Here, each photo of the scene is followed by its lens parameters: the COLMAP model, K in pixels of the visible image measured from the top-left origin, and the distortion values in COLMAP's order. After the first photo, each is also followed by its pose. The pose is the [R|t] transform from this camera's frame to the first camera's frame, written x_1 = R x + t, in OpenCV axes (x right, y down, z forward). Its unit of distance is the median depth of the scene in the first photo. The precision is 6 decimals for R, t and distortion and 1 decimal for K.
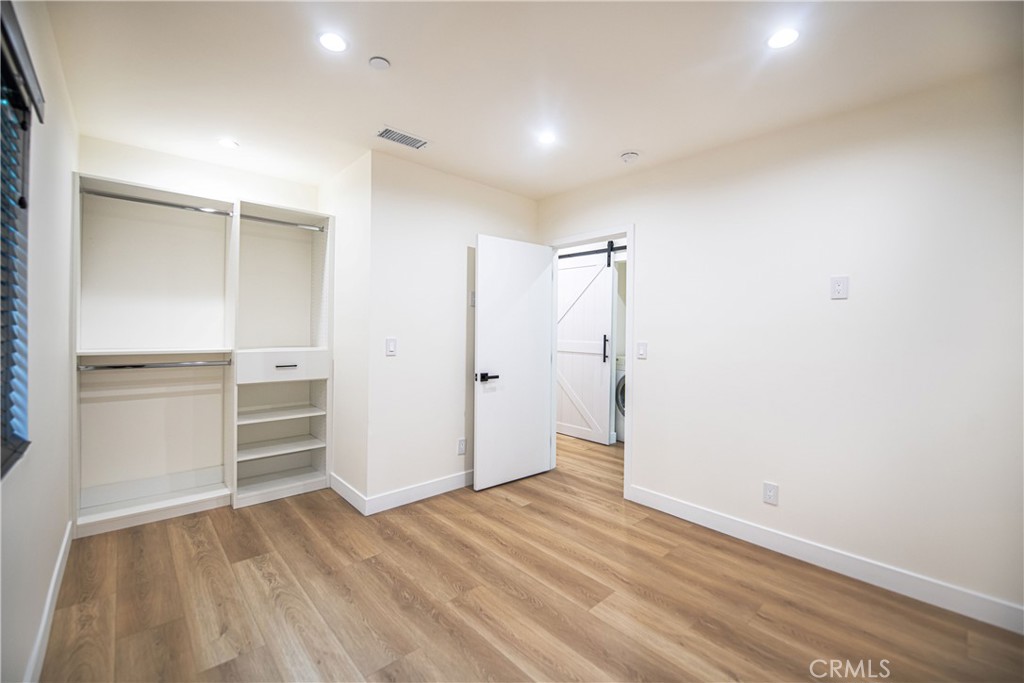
lens RADIAL K [[436.9, 0, 511.8], [0, 436.9, 337.2], [0, 0, 1]] dist [-0.026989, -0.000348]
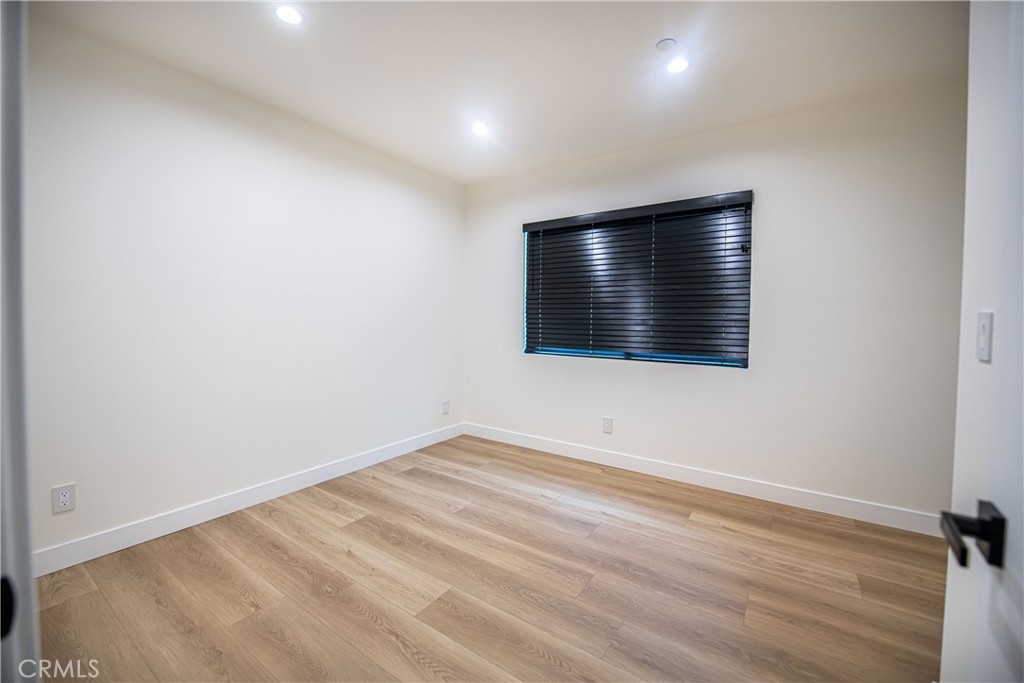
lens RADIAL K [[415.4, 0, 510.2], [0, 415.4, 329.9], [0, 0, 1]] dist [-0.015277, -0.000477]
pose [[-0.976983, -0.022426, -0.212137, 0.246455], [-0.031172, 0.998792, 0.037975, 0.025850], [0.211029, 0.043714, -0.976502, 1.807920]]
